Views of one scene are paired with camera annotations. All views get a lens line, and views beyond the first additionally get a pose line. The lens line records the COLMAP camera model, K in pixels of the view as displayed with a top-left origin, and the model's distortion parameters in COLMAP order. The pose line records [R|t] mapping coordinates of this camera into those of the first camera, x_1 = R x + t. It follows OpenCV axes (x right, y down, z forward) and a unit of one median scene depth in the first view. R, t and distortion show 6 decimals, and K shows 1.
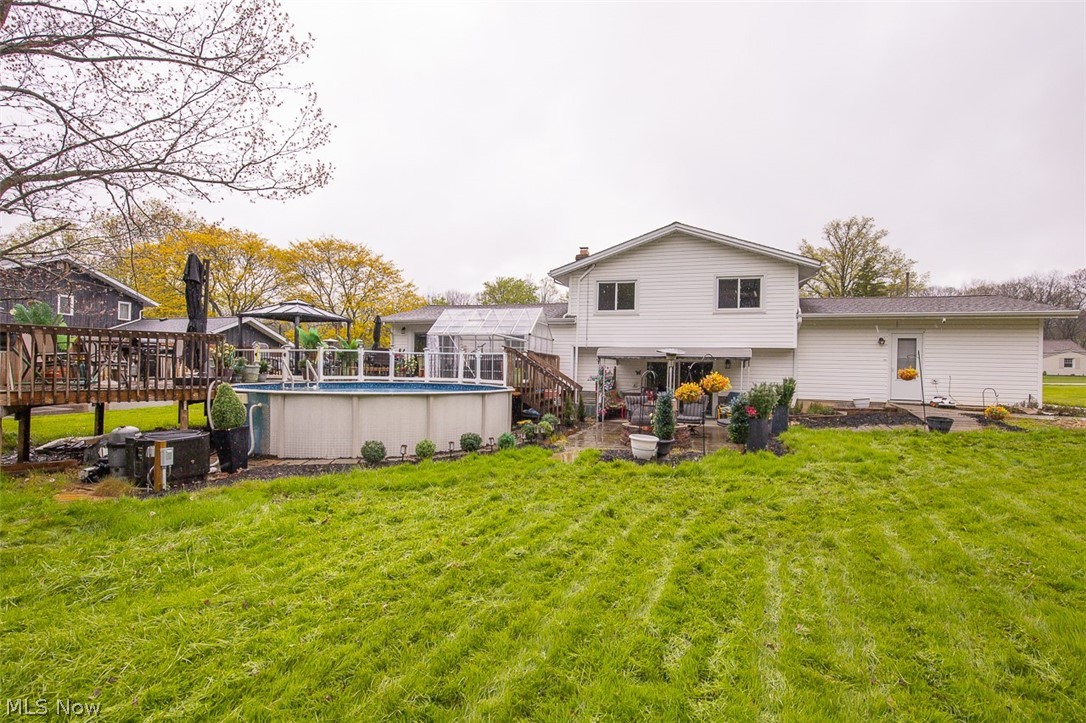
lens RADIAL K [[506.5, 0, 543.0], [0, 506.5, 361.5], [0, 0, 1]] dist [-0.020072, -0.000196]
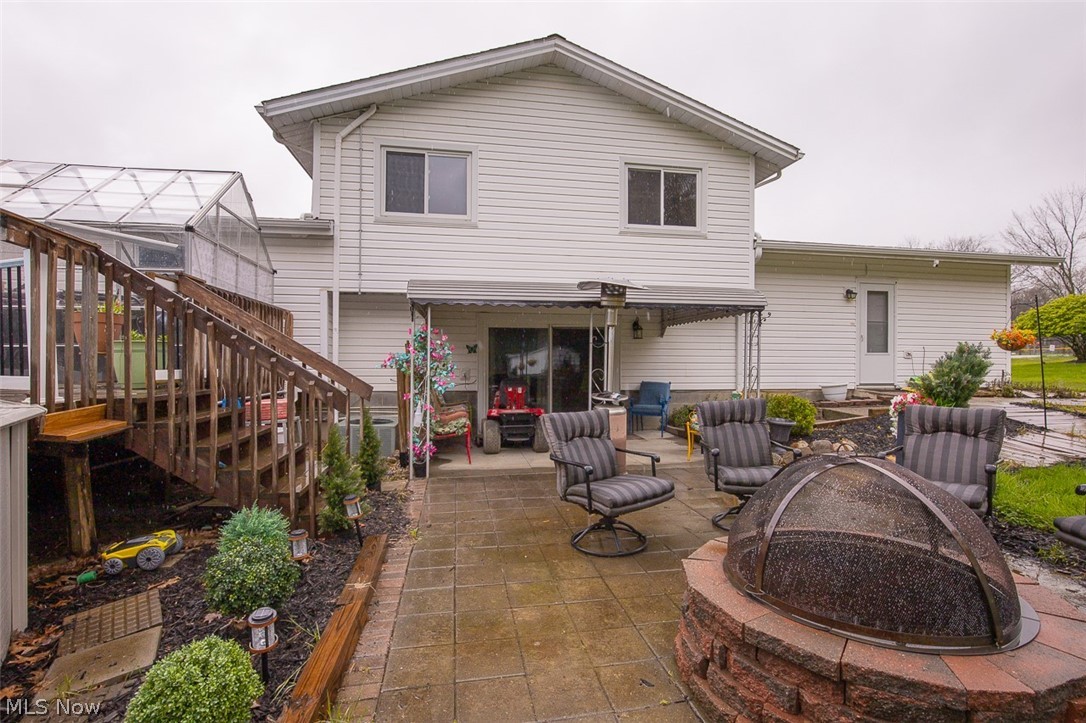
lens RADIAL K [[506.5, 0, 543.0], [0, 506.5, 361.5], [0, 0, 1]] dist [-0.020072, -0.000196]
pose [[0.879634, -0.020795, 0.475196, 0.017621], [0.010311, 0.999643, 0.024659, 0.024280], [-0.475539, -0.016791, 0.879534, 0.585266]]
